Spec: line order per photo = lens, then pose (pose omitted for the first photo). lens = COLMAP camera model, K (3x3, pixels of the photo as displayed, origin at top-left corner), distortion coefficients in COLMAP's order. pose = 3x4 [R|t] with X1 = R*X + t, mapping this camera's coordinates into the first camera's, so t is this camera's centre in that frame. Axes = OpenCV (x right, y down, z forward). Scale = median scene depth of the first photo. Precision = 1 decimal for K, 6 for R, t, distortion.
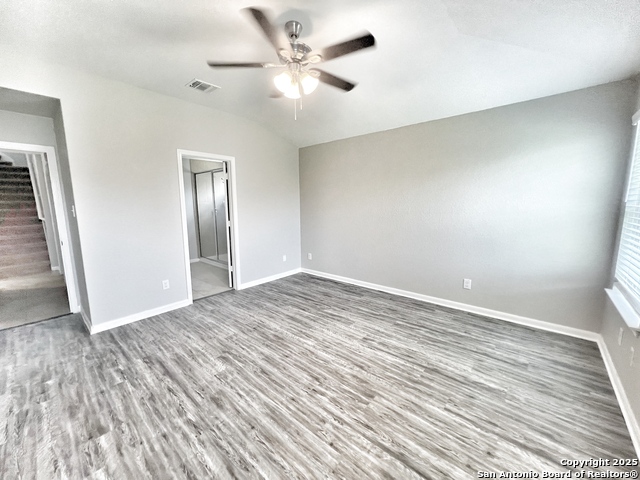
lens RADIAL K [[256.8, 0, 320.3], [0, 256.8, 239.3], [0, 0, 1]] dist [-0.002638, -0.000131]
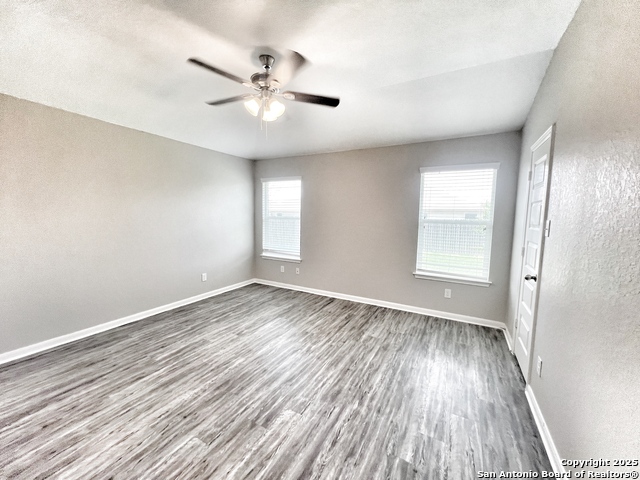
lens RADIAL K [[258.6, 0, 320.5], [0, 258.6, 240.2], [0, 0, 1]] dist [-0.003109, -0.000094]
pose [[-0.219179, -0.091621, 0.971373, -0.946118], [0.122895, 0.985060, 0.120642, -0.110215], [-0.967914, 0.145819, -0.204645, 0.802514]]
